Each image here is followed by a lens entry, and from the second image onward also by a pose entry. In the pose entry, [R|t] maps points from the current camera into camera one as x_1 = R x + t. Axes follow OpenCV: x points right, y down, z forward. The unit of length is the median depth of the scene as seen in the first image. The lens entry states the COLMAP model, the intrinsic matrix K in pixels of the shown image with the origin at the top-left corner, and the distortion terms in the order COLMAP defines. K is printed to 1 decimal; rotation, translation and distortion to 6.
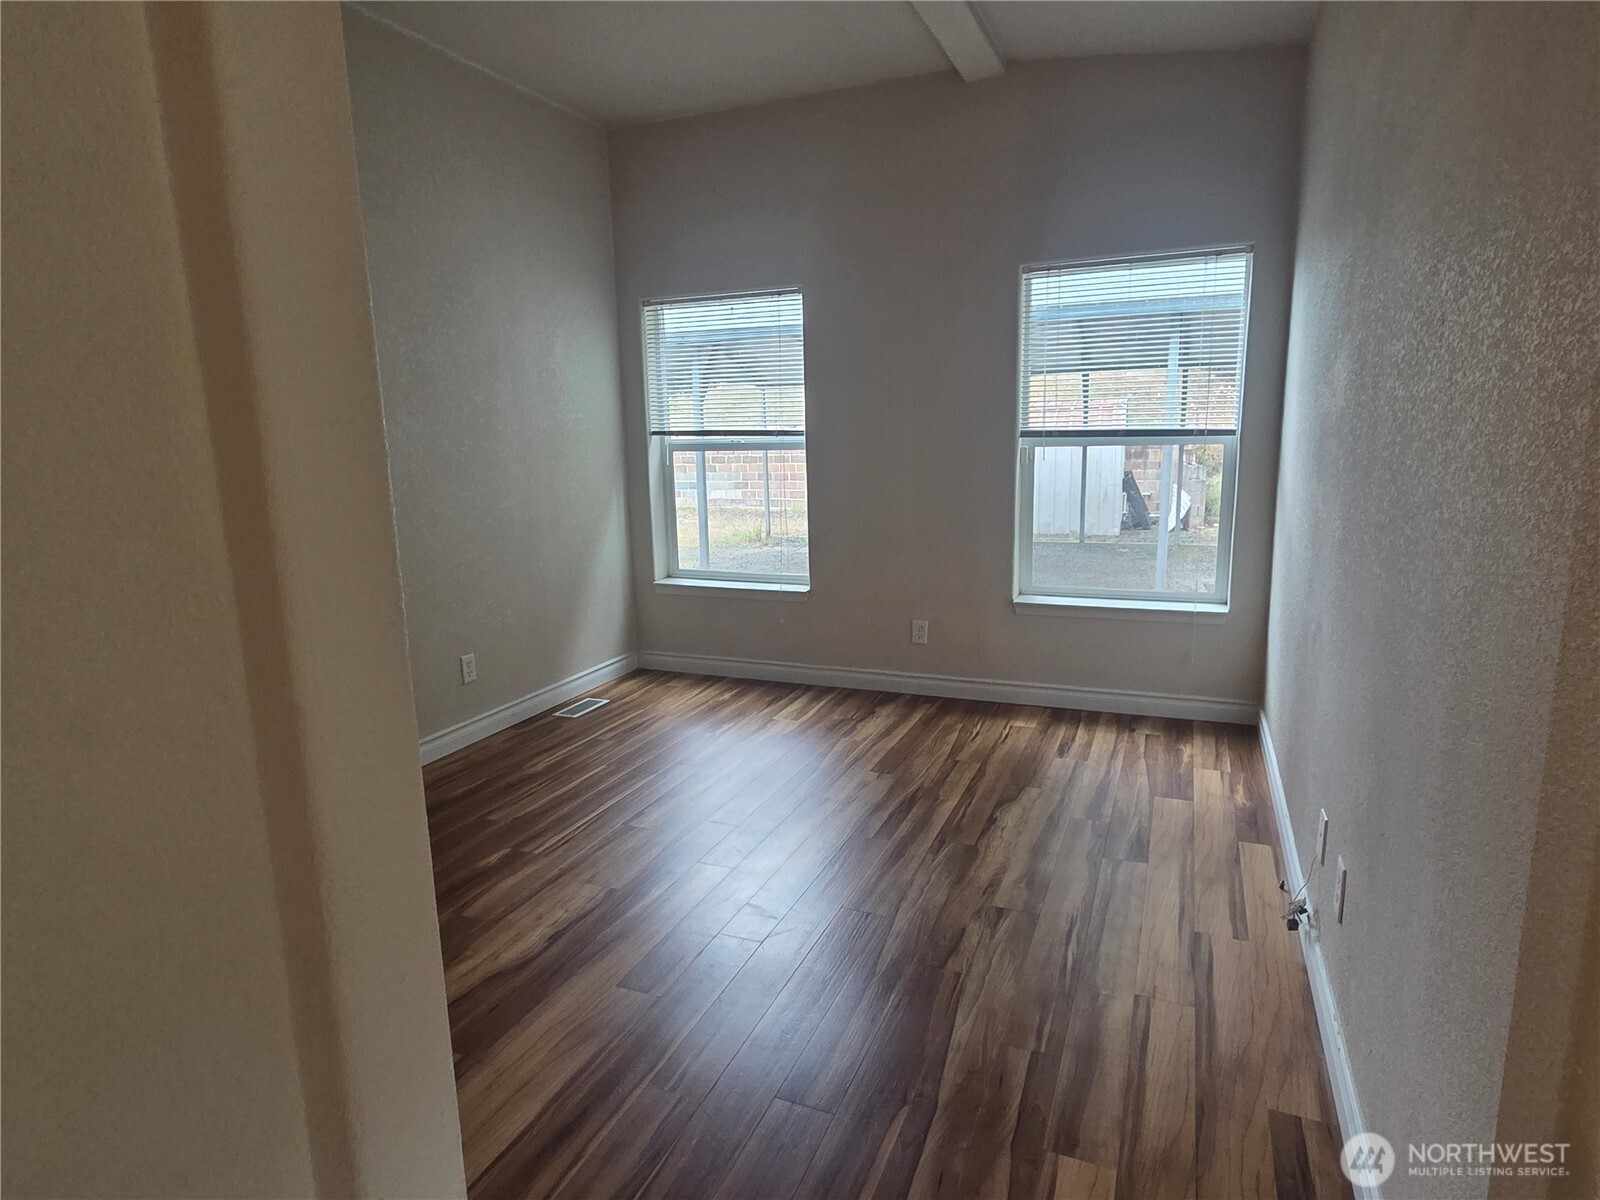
lens RADIAL K [[904.5, 0, 800.0], [0, 904.5, 600.0], [0, 0, 1]] dist [0.003661, 0.000609]
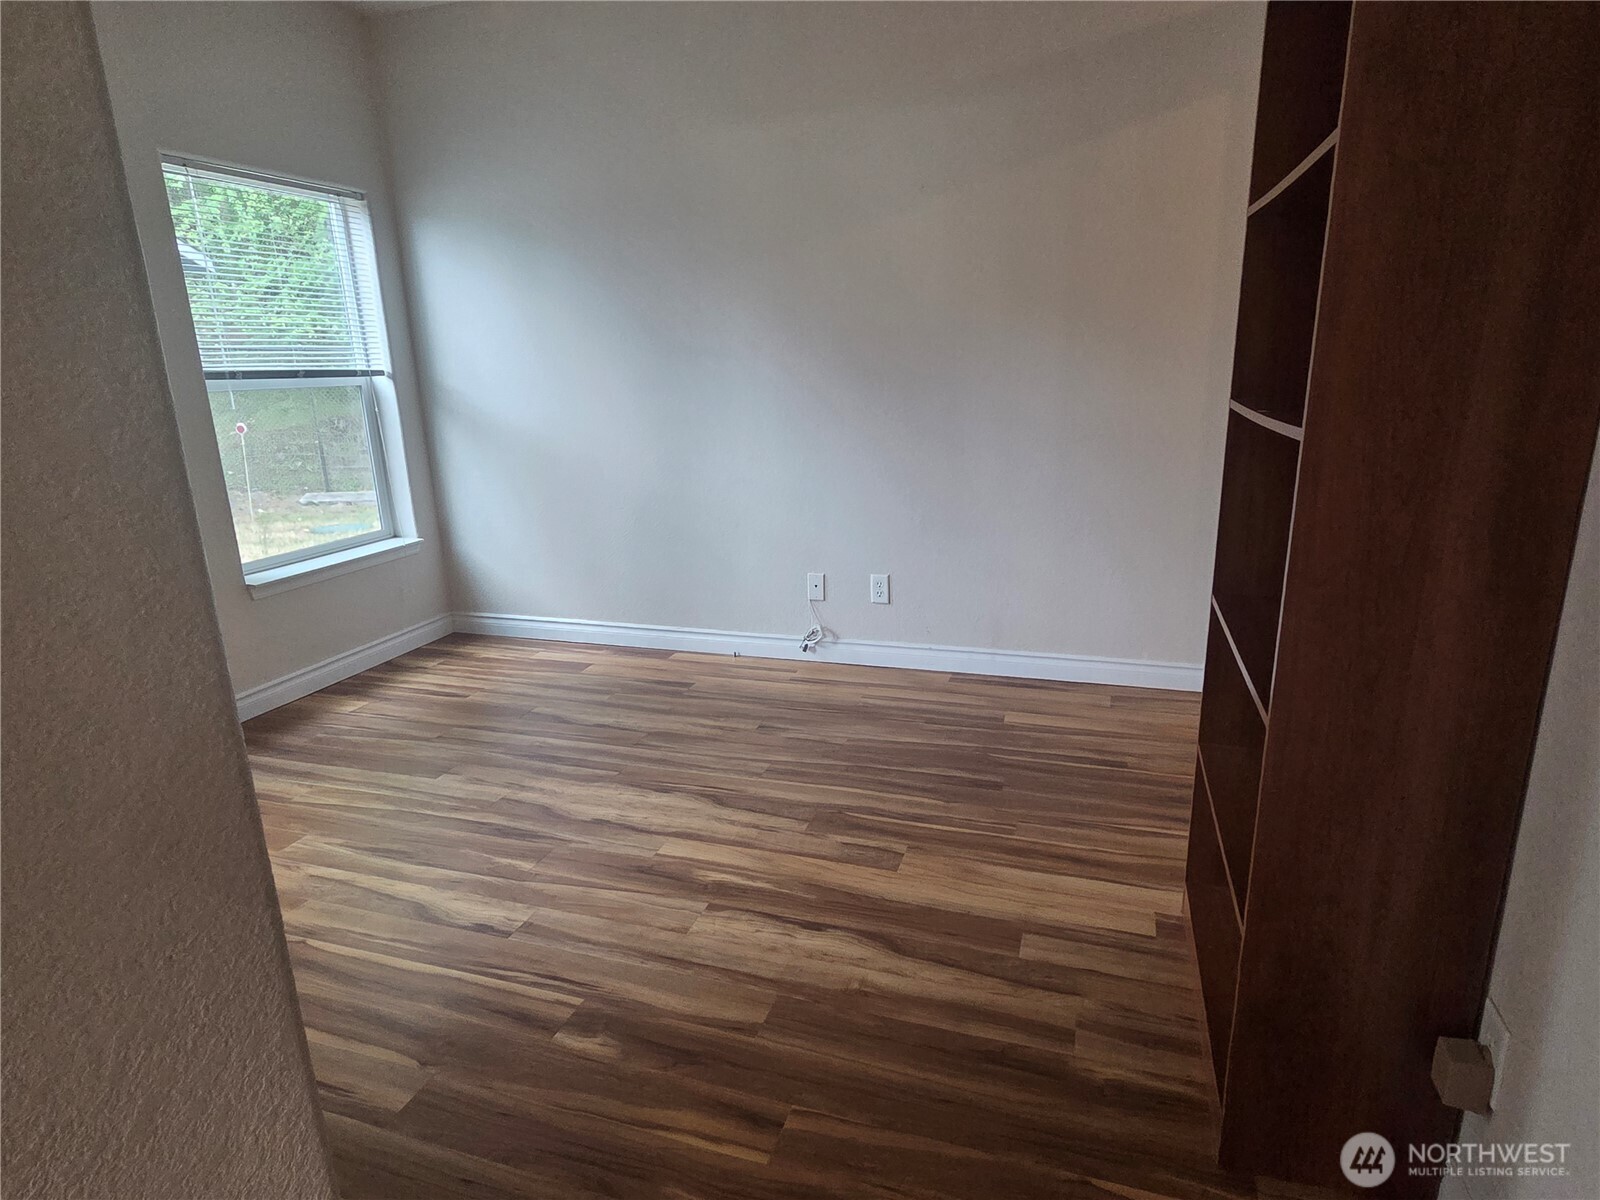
lens RADIAL K [[904.5, 0, 800.0], [0, 904.5, 600.0], [0, 0, 1]] dist [0.003661, 0.000609]
pose [[-0.071452, -0.230613, 0.970419, -0.756405], [0.211834, 0.947203, 0.240693, -0.099666], [-0.974690, 0.222766, -0.018828, 0.698262]]
